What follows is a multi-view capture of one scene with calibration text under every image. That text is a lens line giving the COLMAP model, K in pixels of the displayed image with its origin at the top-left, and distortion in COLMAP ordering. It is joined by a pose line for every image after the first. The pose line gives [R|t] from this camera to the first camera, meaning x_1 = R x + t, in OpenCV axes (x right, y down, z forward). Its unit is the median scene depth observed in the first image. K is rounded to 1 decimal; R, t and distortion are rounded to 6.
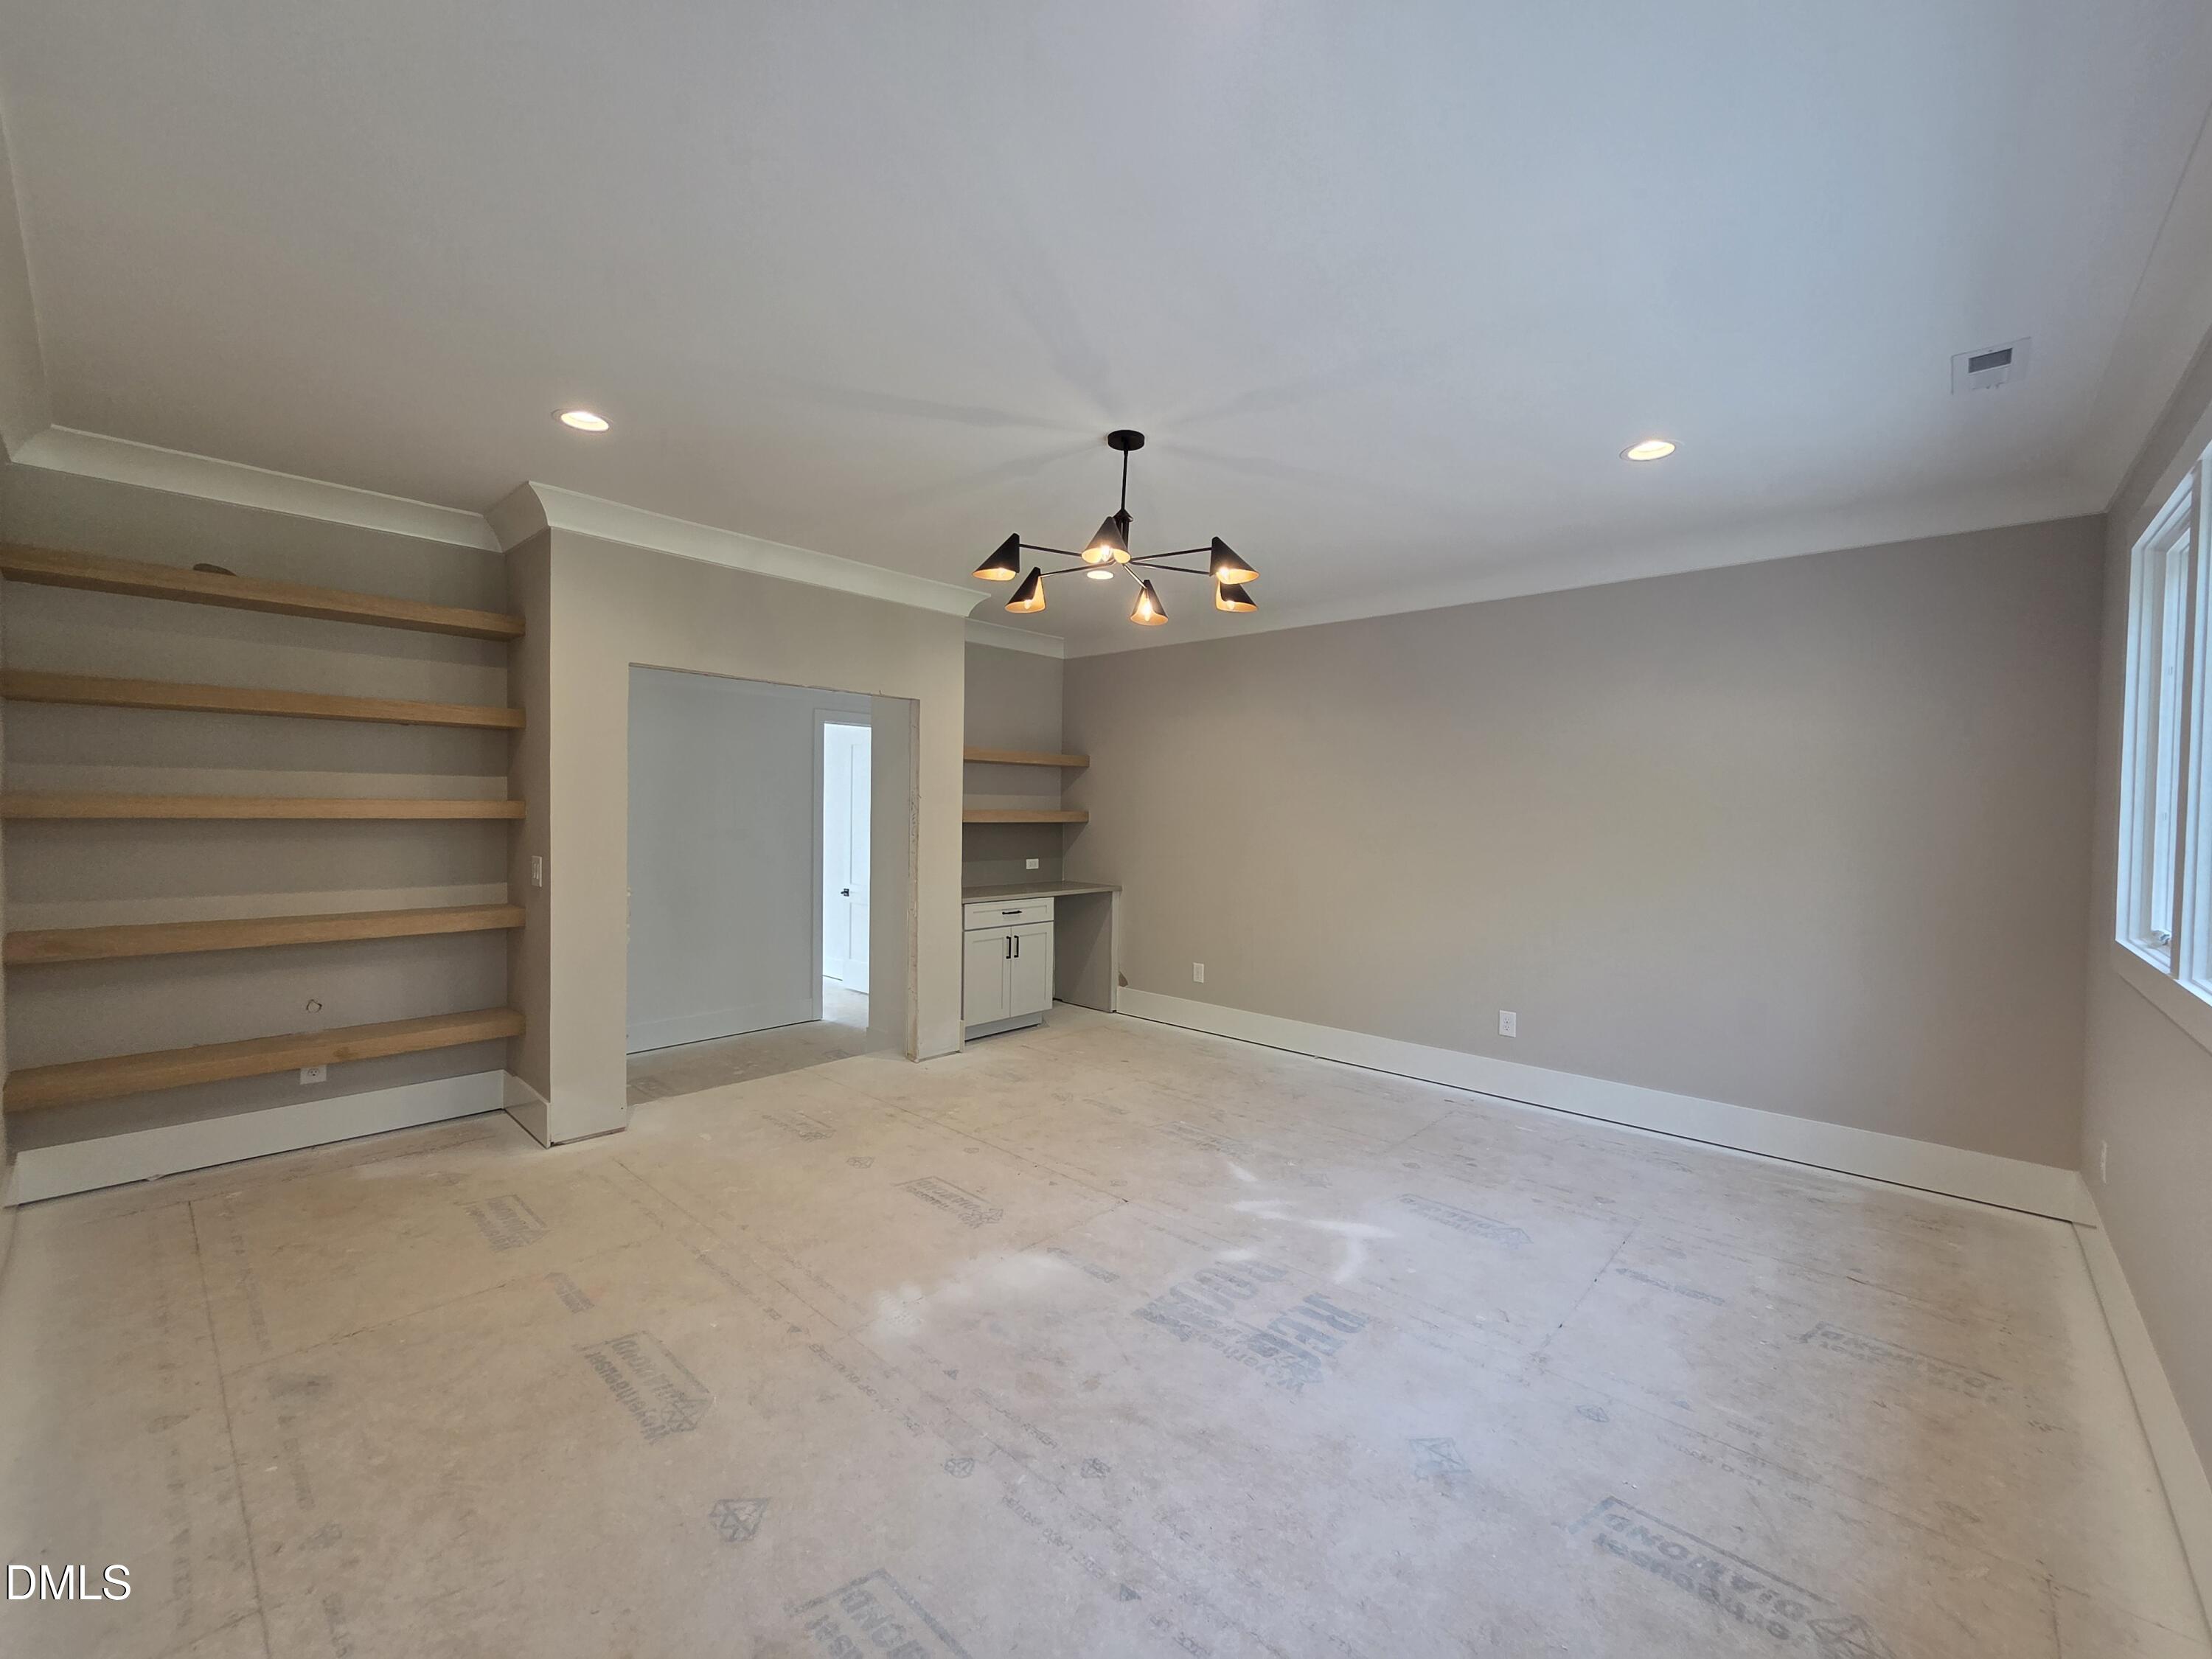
lens RADIAL K [[900.8, 0, 1107.9], [0, 900.8, 831.5], [0, 0, 1]] dist [0.003418, 0.000077]
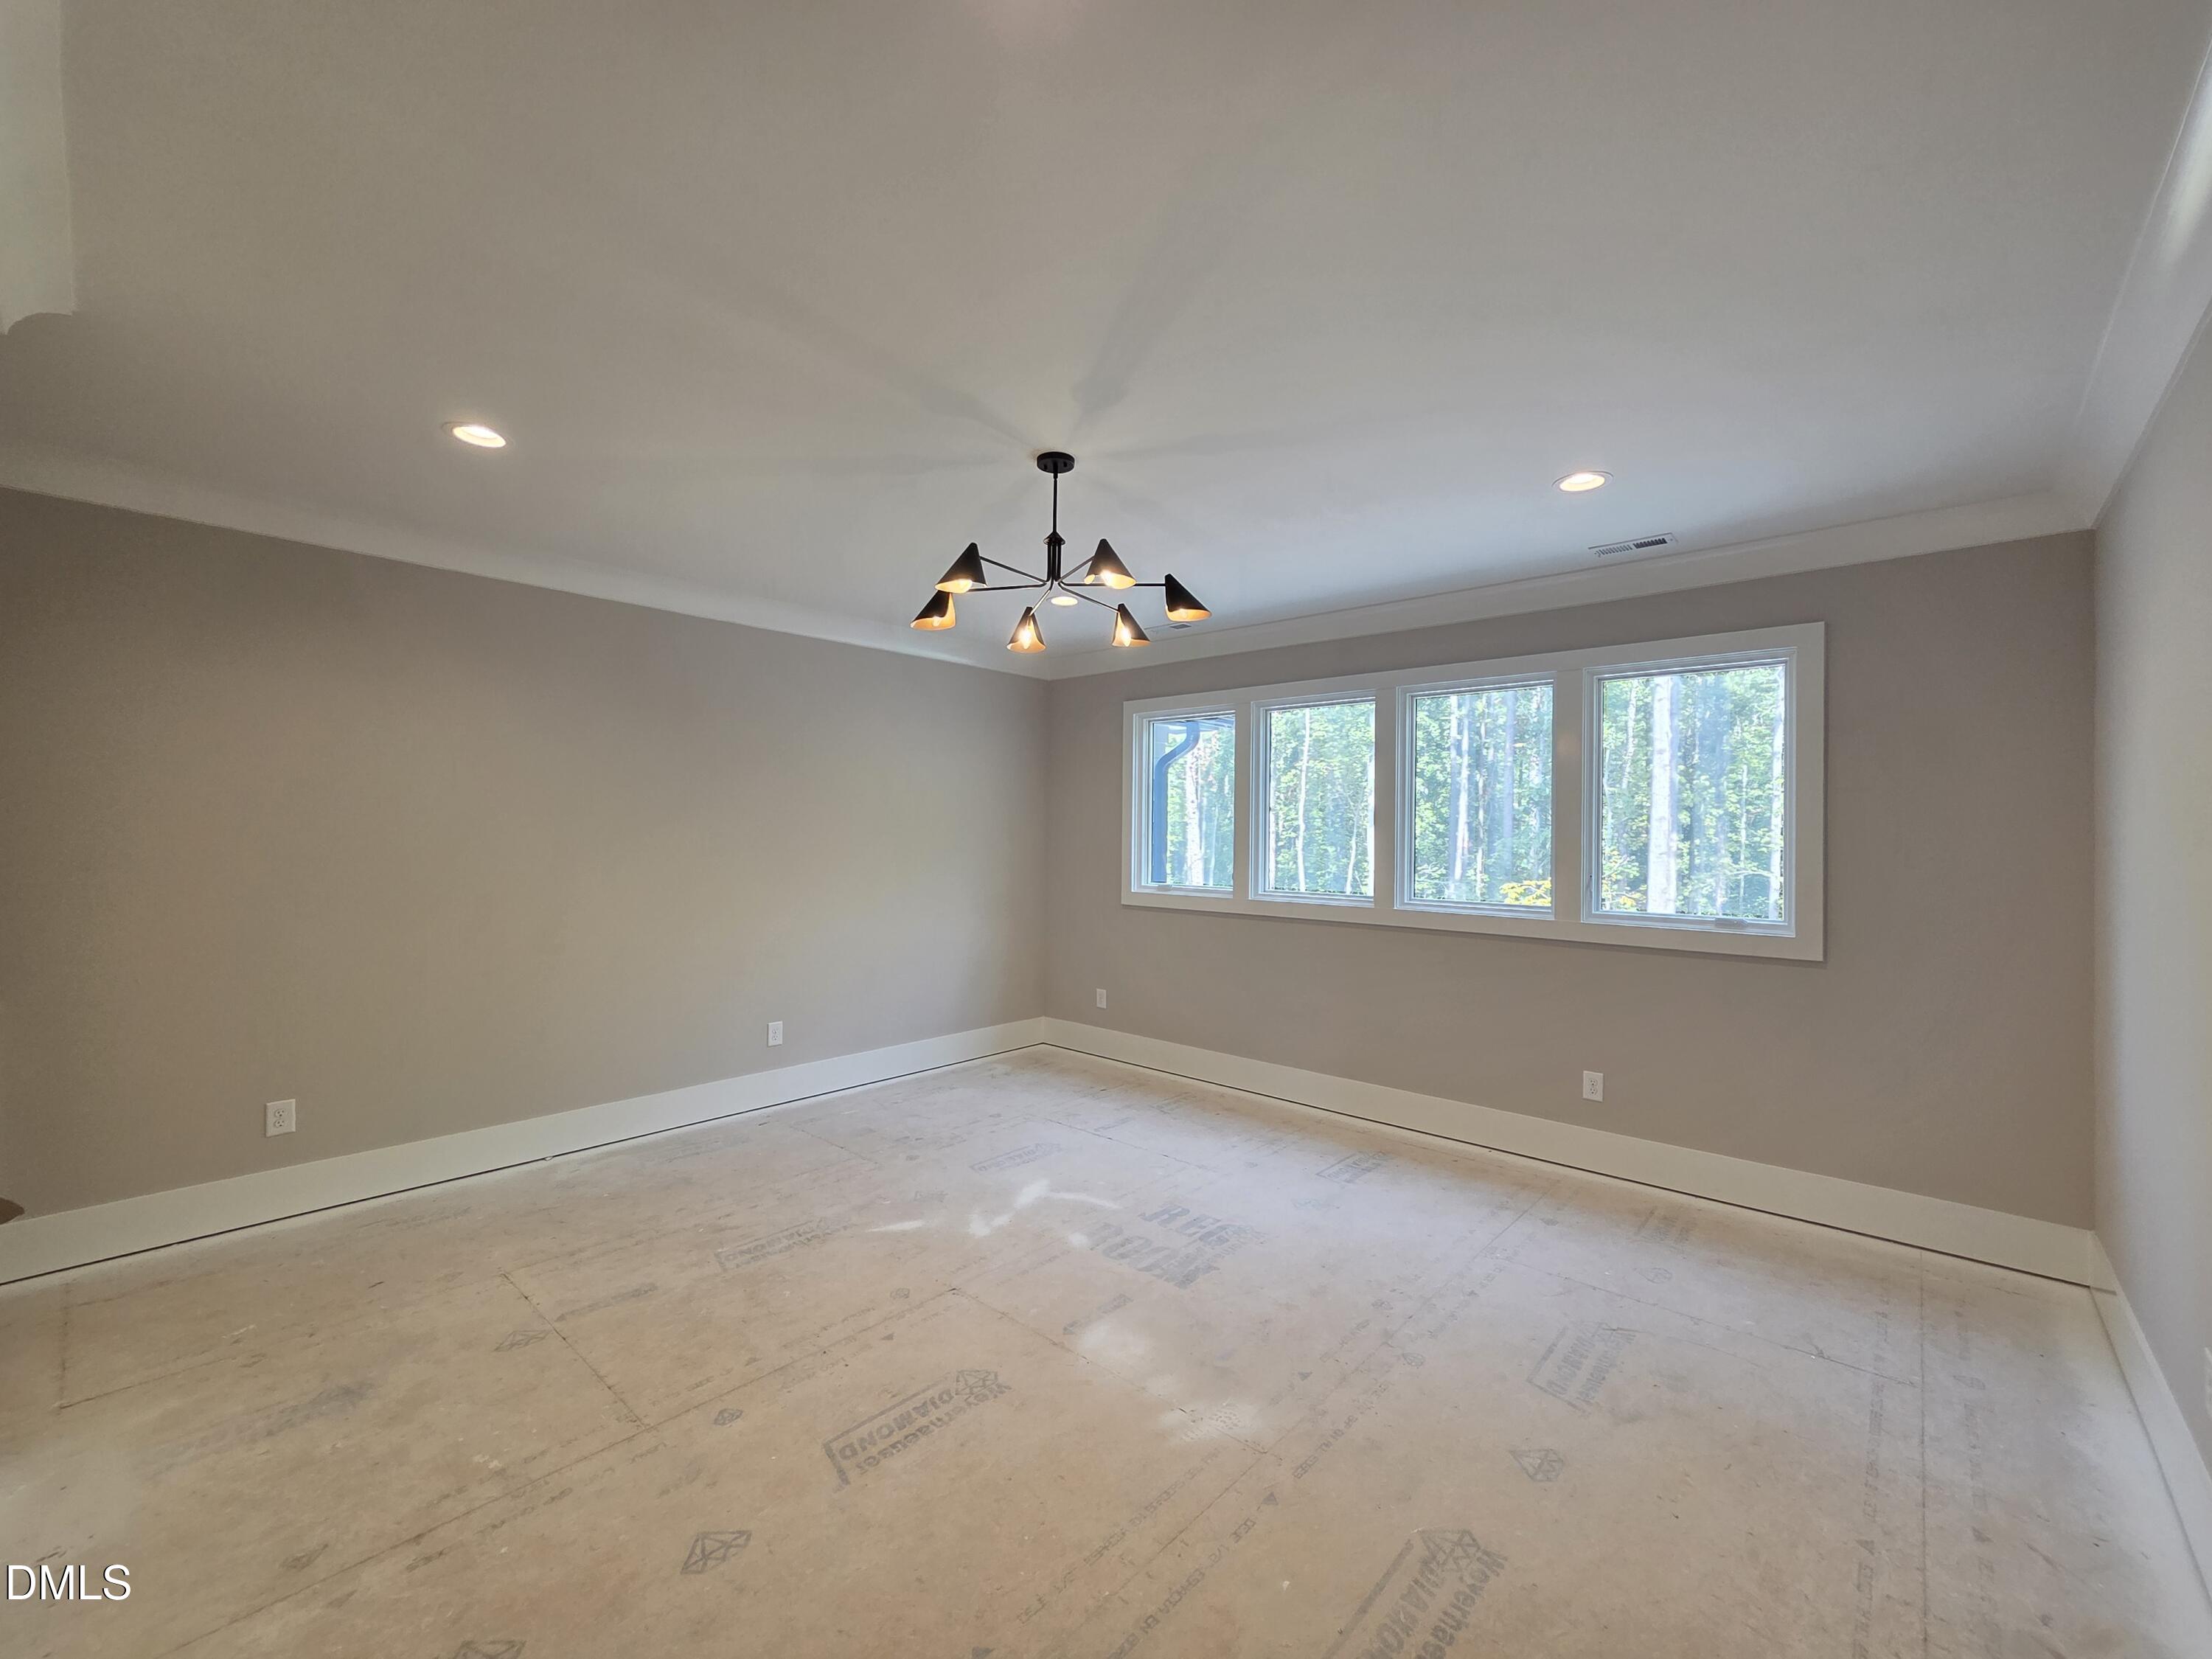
lens RADIAL K [[900.8, 0, 1108.0], [0, 900.8, 826.3], [0, 0, 1]] dist [0.003418, 0.000077]
pose [[-0.008362, -0.006474, 0.999944, -0.977184], [0.014587, 0.999872, 0.006596, -0.050941], [-0.999859, 0.014641, -0.008266, 0.969471]]
